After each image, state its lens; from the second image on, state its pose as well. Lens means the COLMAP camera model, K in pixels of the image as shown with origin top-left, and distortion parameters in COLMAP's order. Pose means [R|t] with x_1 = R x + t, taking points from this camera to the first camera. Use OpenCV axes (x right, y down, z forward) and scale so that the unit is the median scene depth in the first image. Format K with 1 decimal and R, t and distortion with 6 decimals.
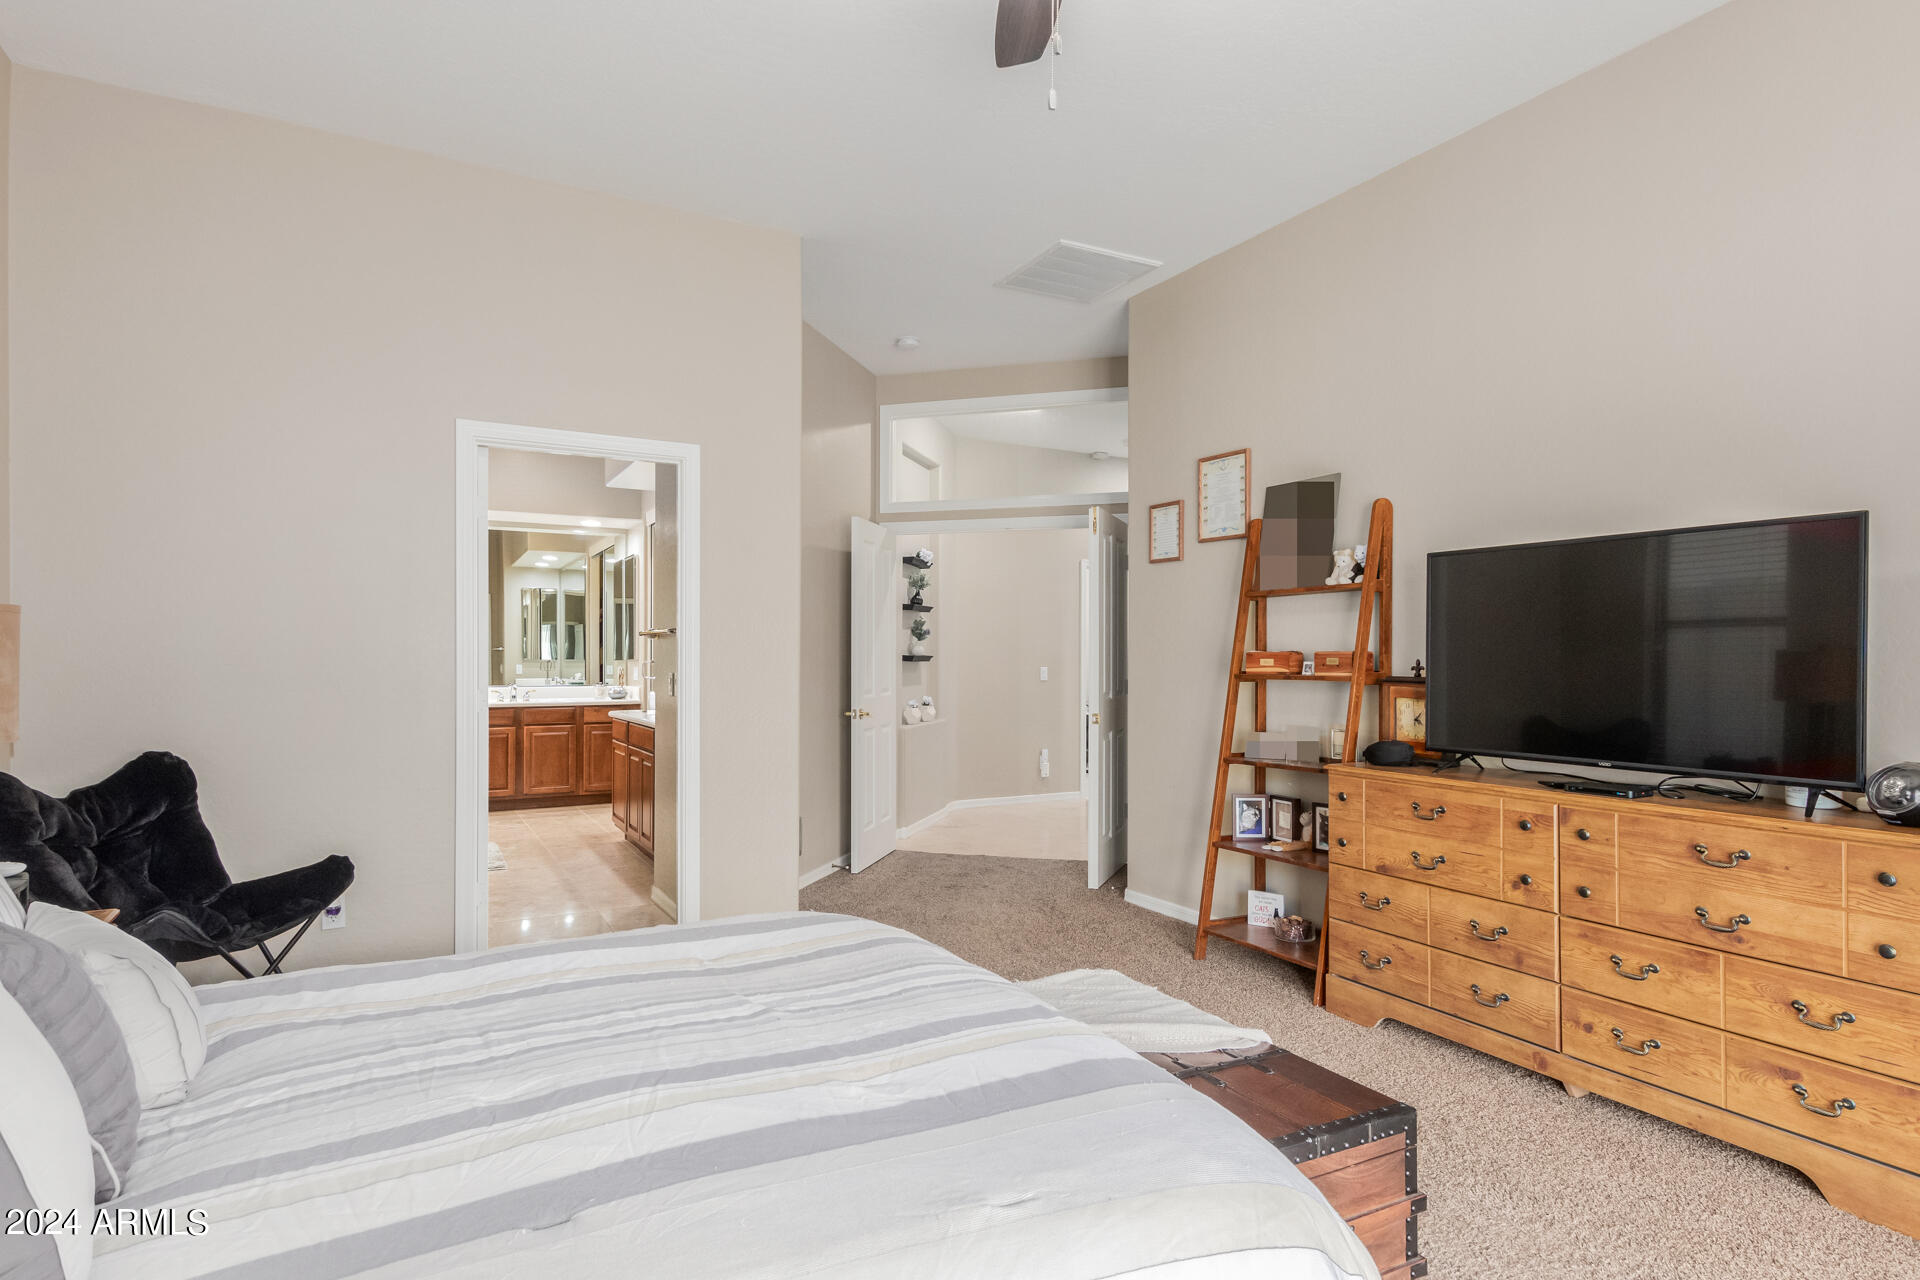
lens RADIAL K [[1013.1, 0, 952.4], [0, 1013.1, 647.2], [0, 0, 1]] dist [0.028683, -0.003012]
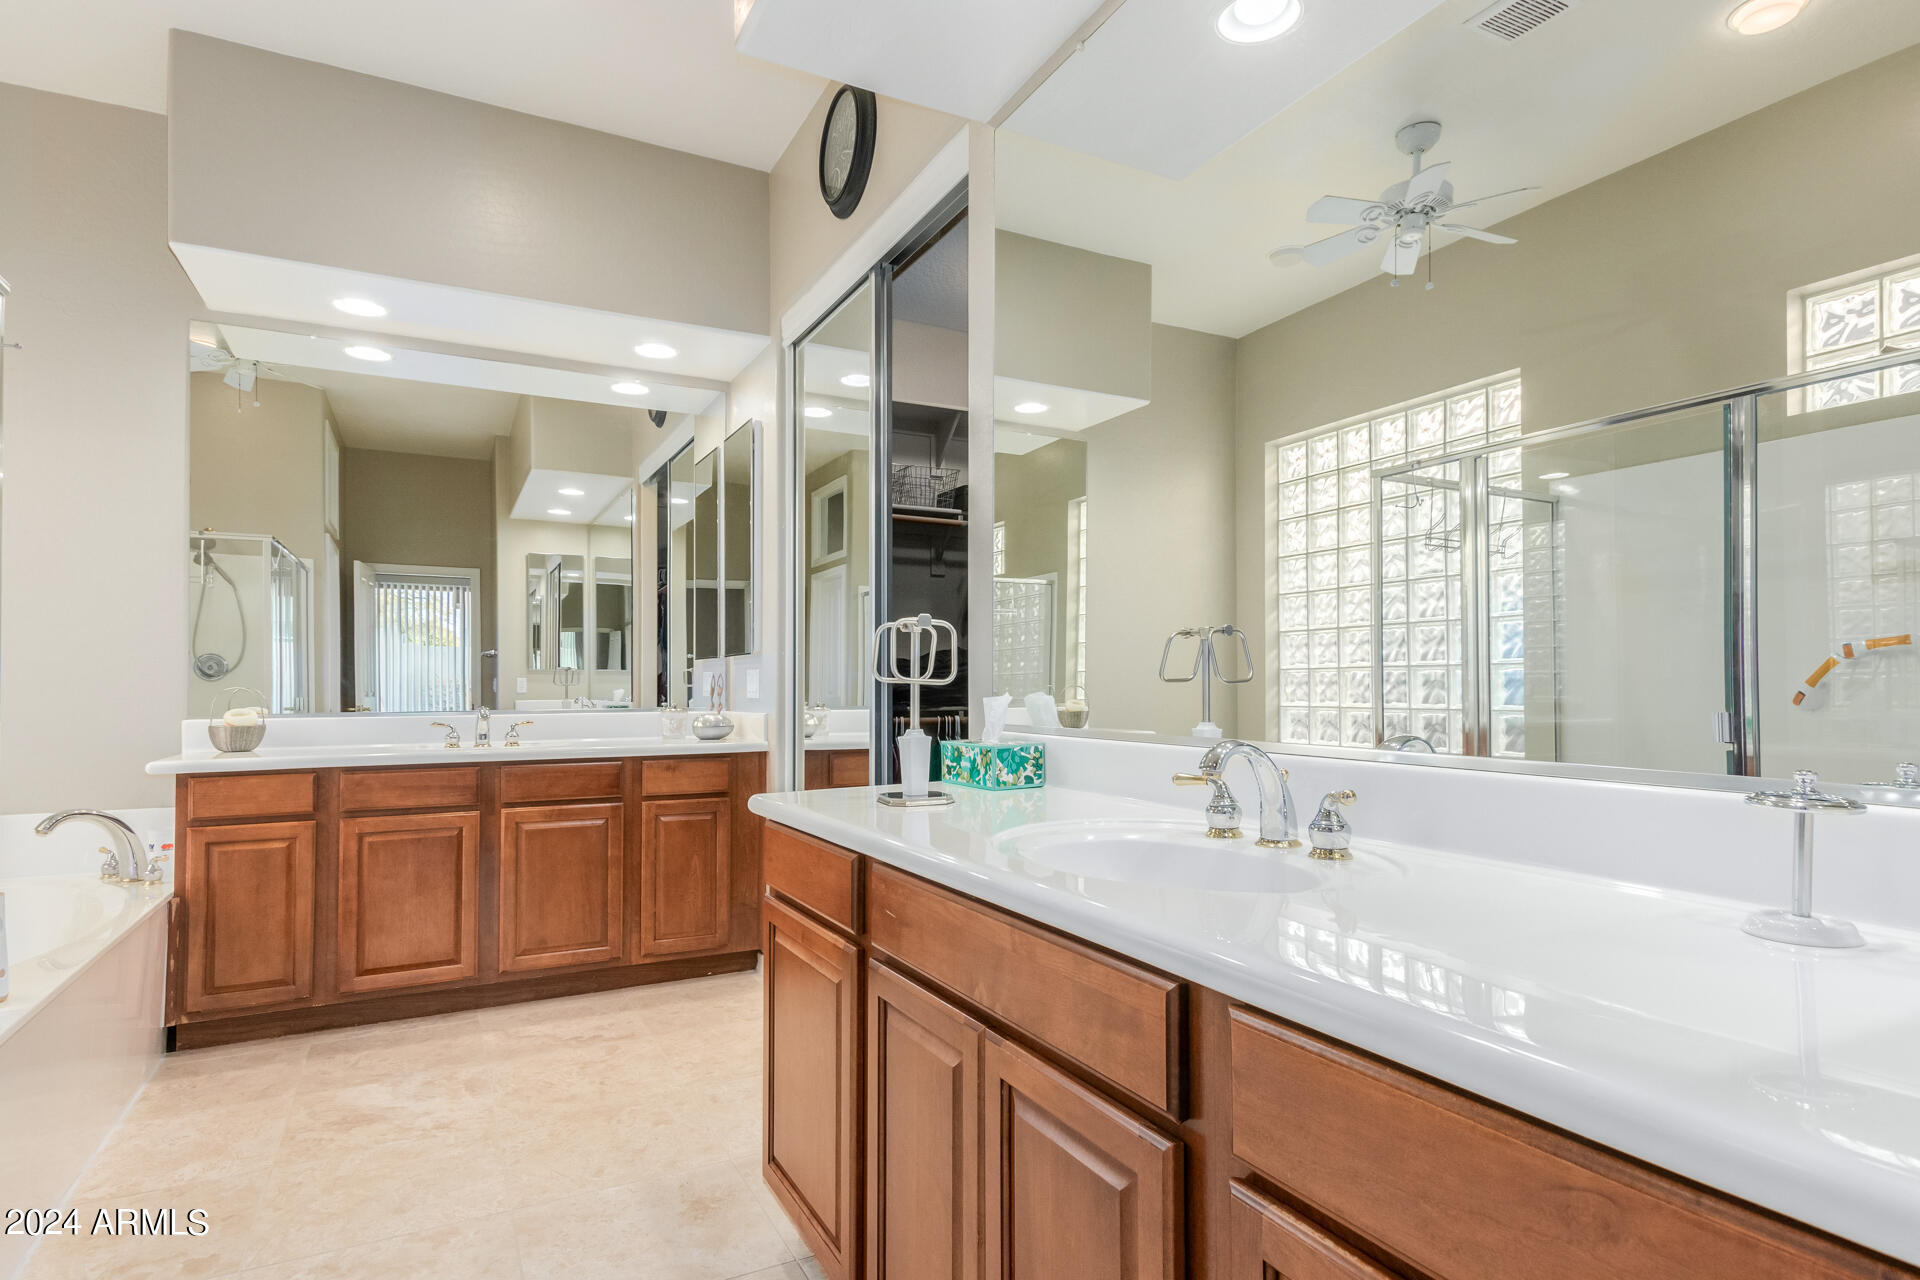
lens RADIAL K [[1013.1, 0, 965.7], [0, 1013.1, 654.3], [0, 0, 1]] dist [0.028683, -0.003012]
pose [[0.999935, -0.001361, -0.011358, -0.170235], [0.001138, 0.999807, -0.019620, 0.017499], [0.011383, 0.019606, 0.999743, 0.440032]]
